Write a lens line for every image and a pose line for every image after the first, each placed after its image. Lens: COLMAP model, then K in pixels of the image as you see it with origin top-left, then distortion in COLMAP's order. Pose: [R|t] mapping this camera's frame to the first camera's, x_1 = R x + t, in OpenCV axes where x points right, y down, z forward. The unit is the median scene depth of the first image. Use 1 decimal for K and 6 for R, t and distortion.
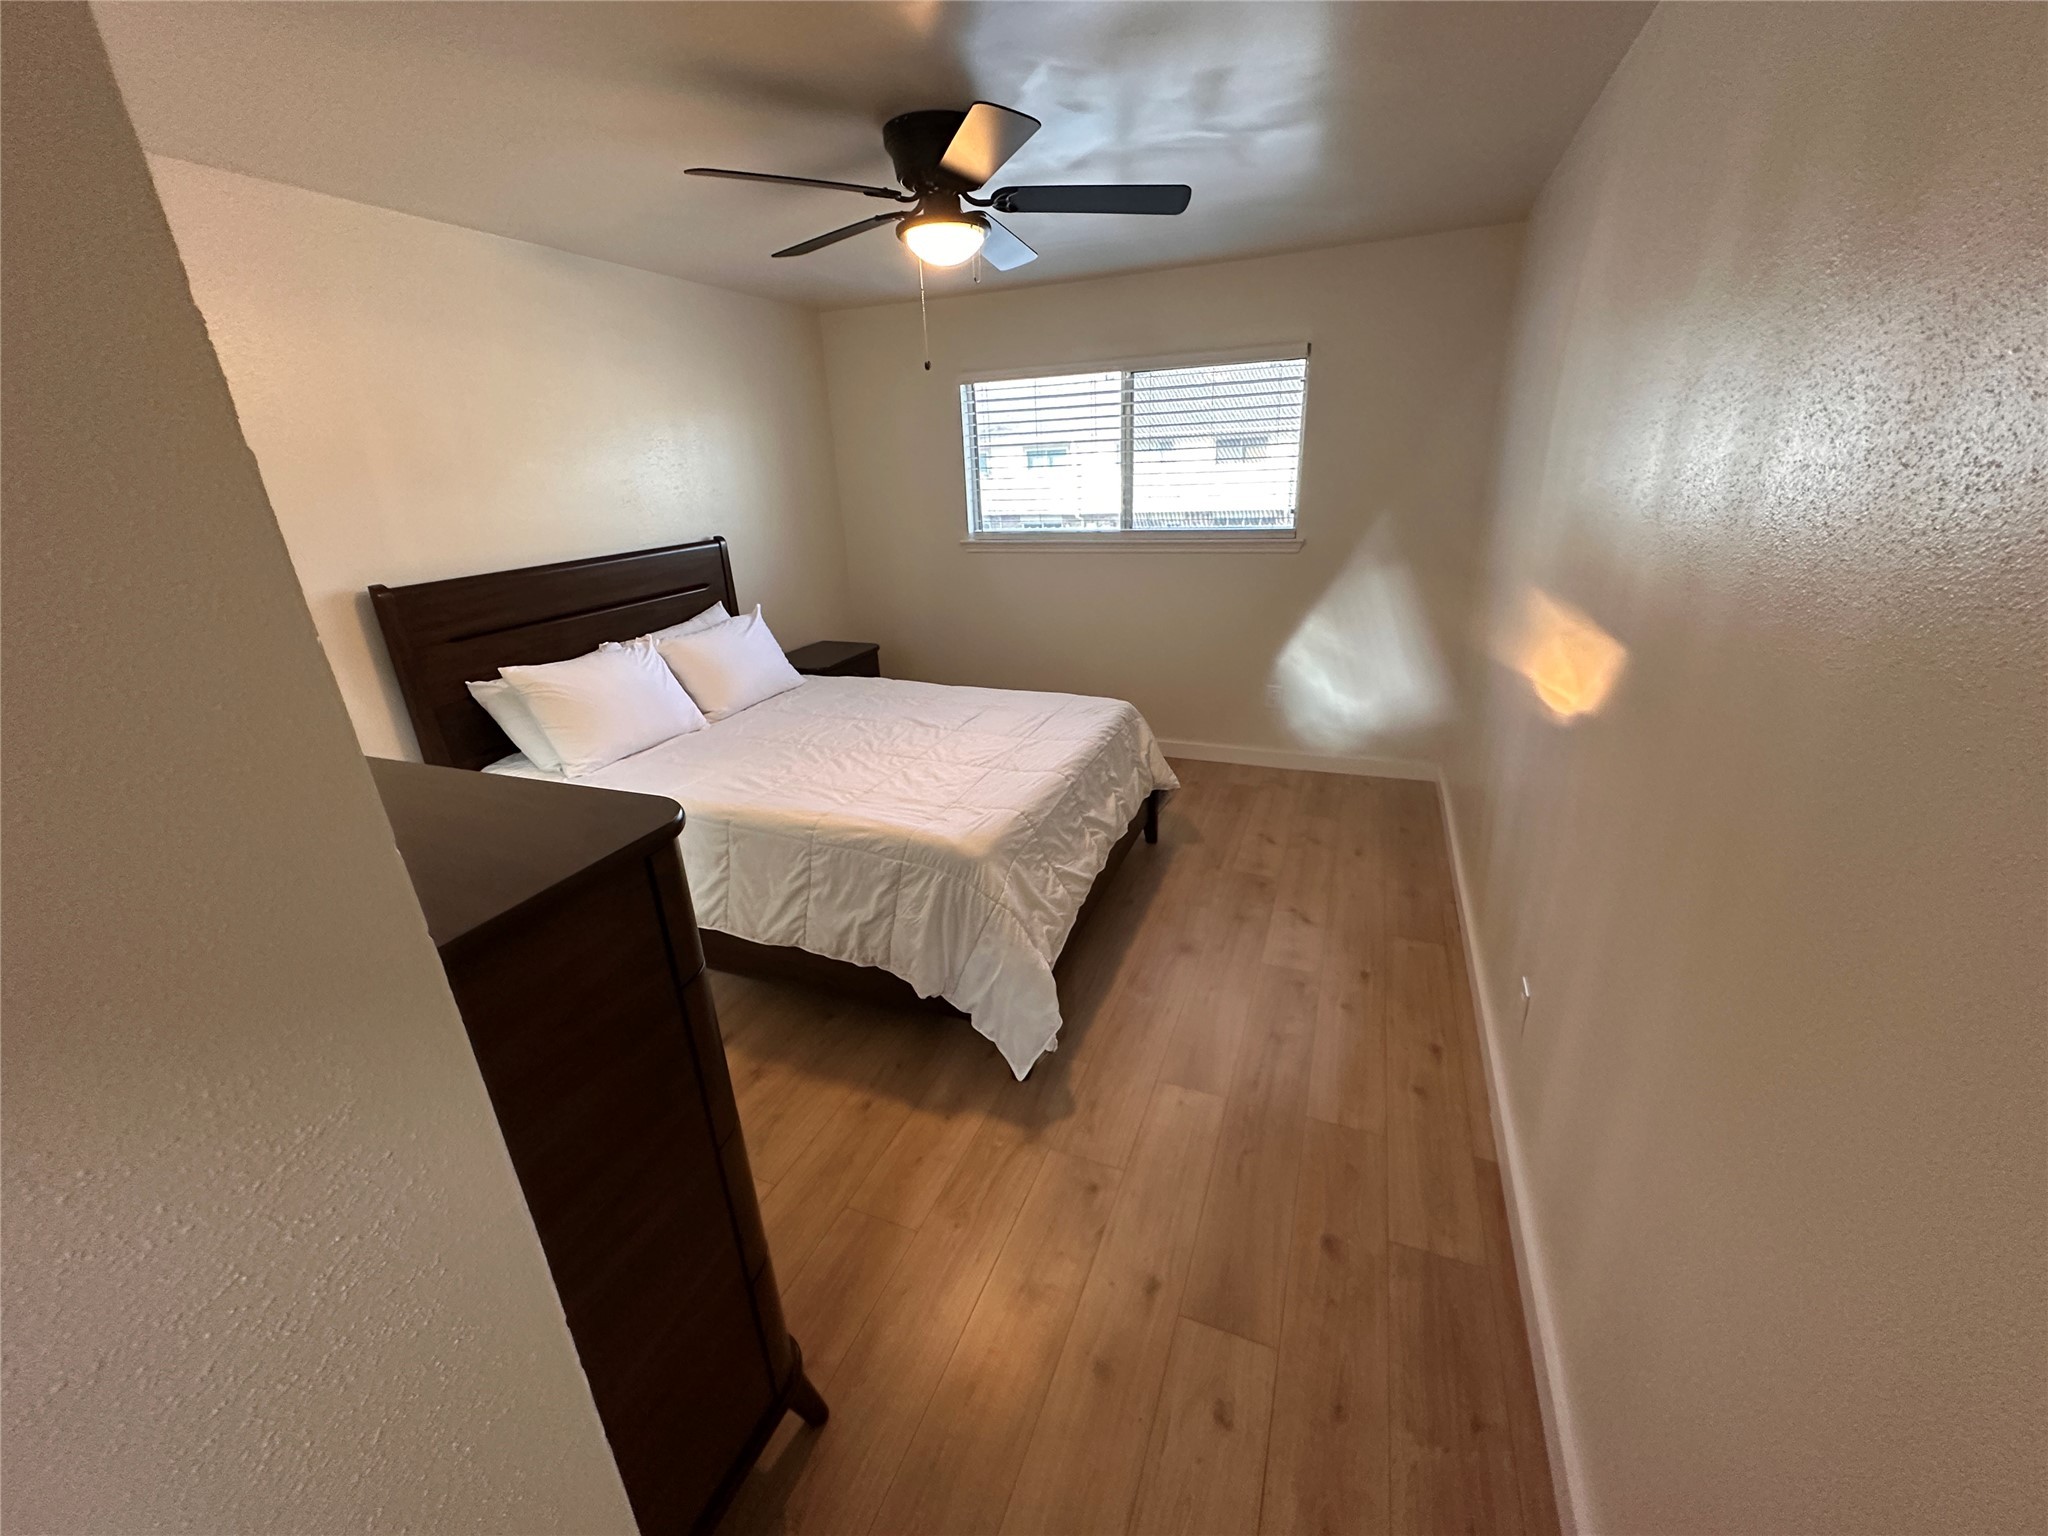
lens RADIAL K [[815.1, 0, 1023.1], [0, 815.1, 775.5], [0, 0, 1]] dist [-0.004229, 0.001472]
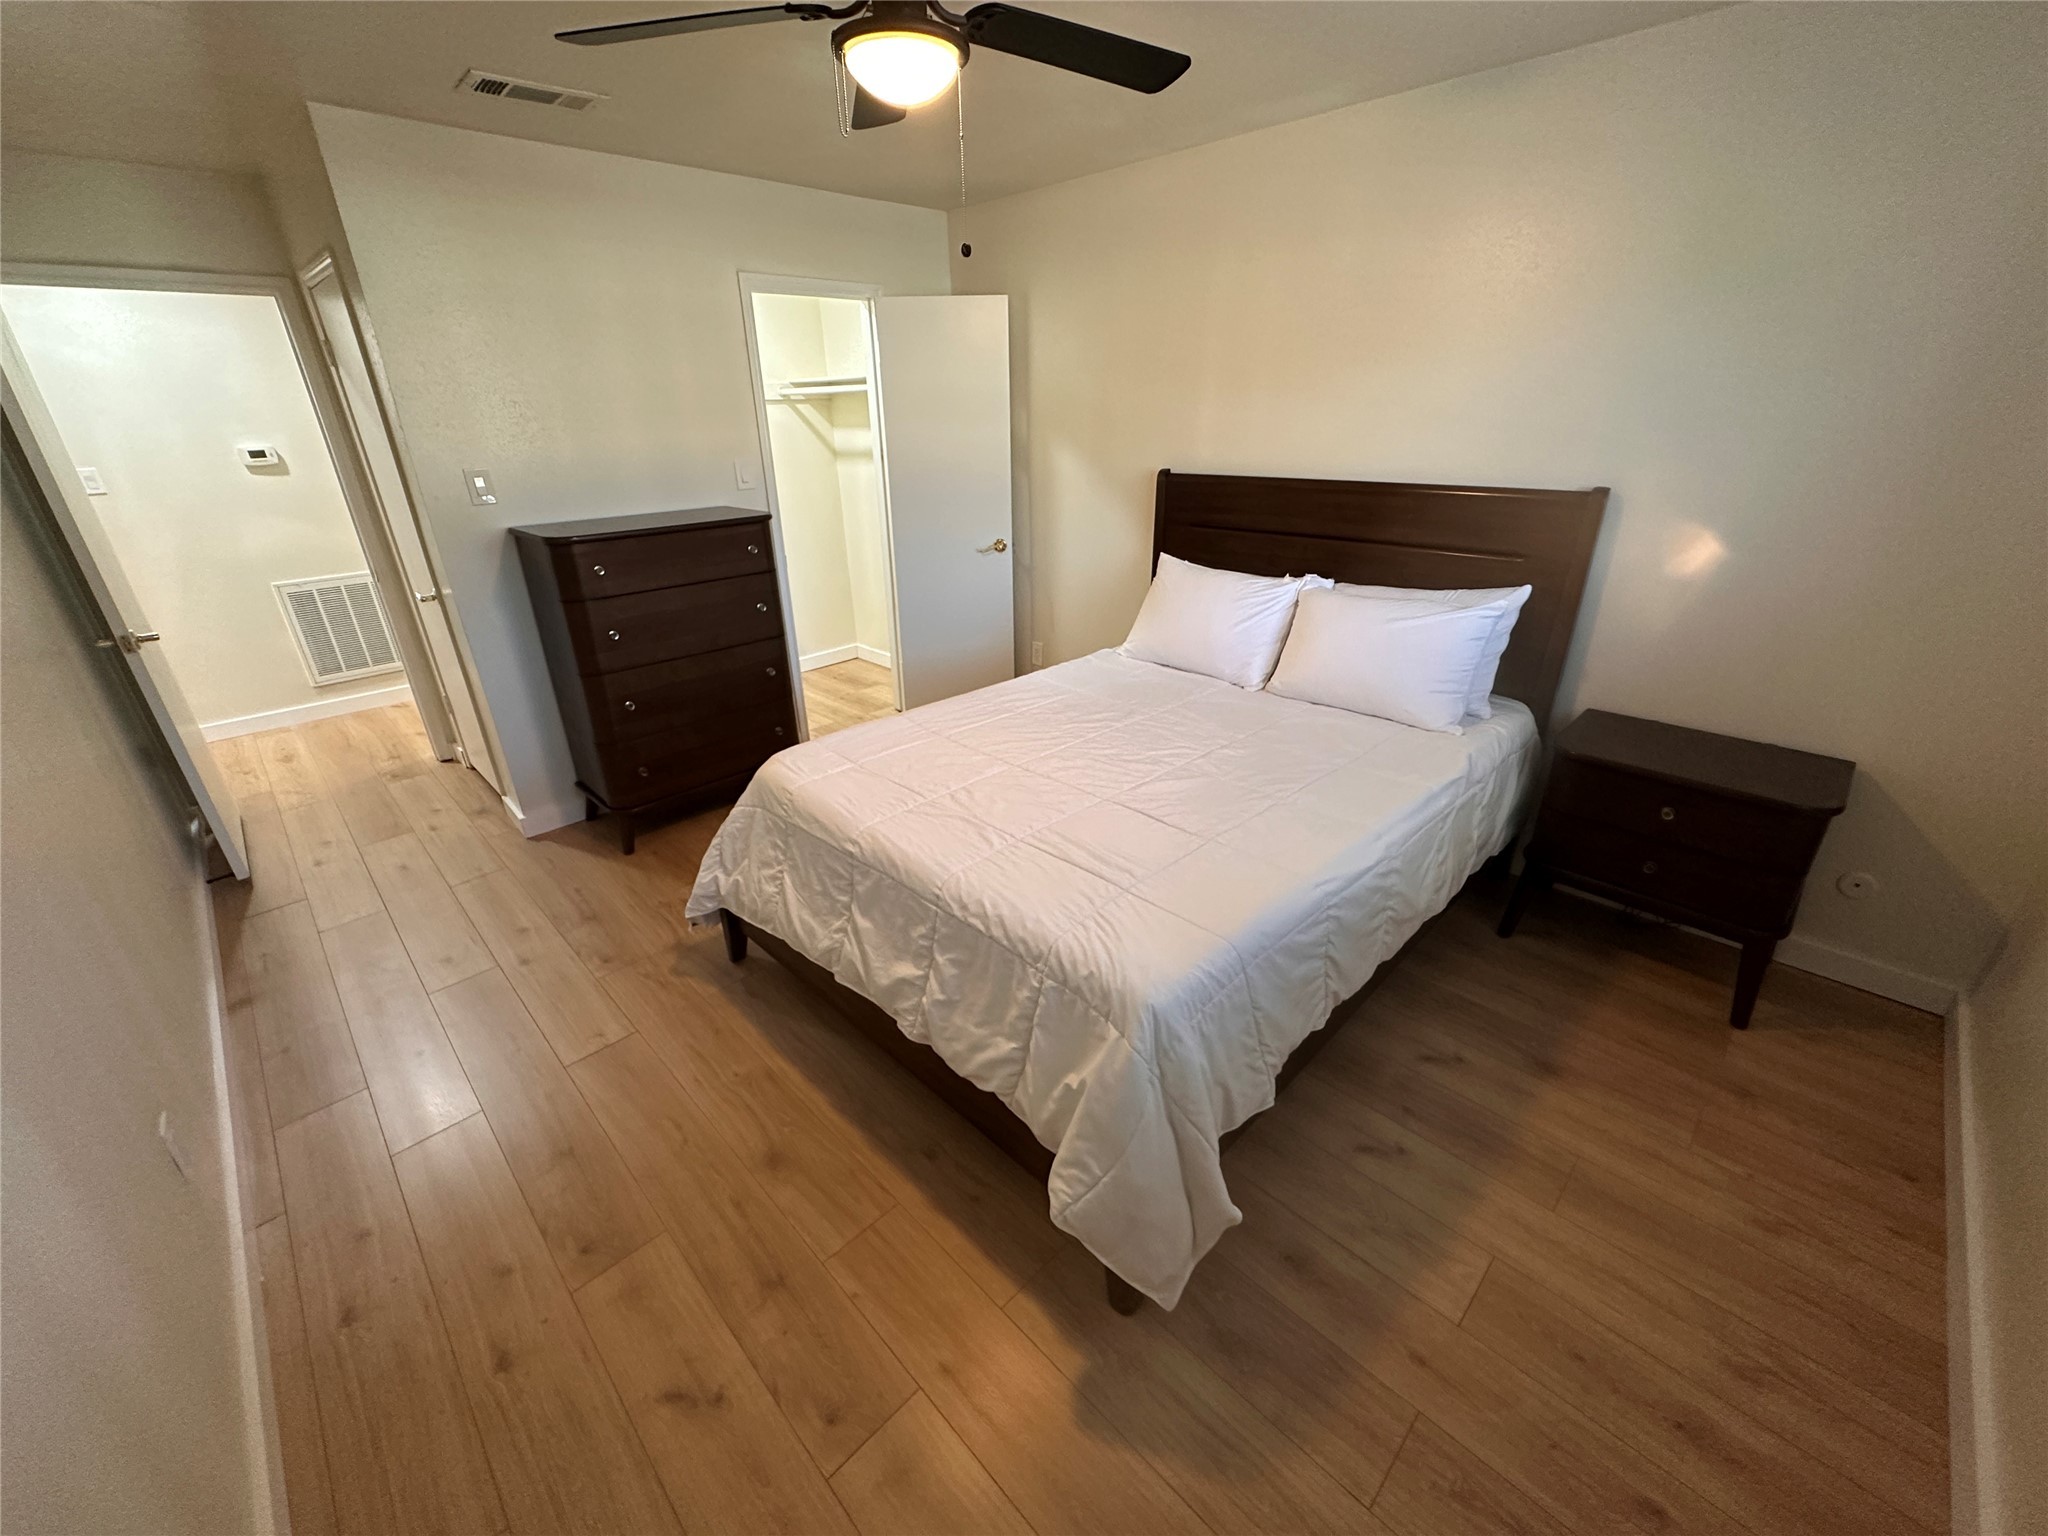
lens RADIAL K [[815.1, 0, 1013.0], [0, 815.1, 765.6], [0, 0, 1]] dist [-0.004229, 0.001472]
pose [[-0.399180, 0.418773, -0.815650, 0.502009], [-0.291894, 0.785271, 0.546029, -0.438220], [0.869168, 0.456047, -0.191227, 1.089733]]
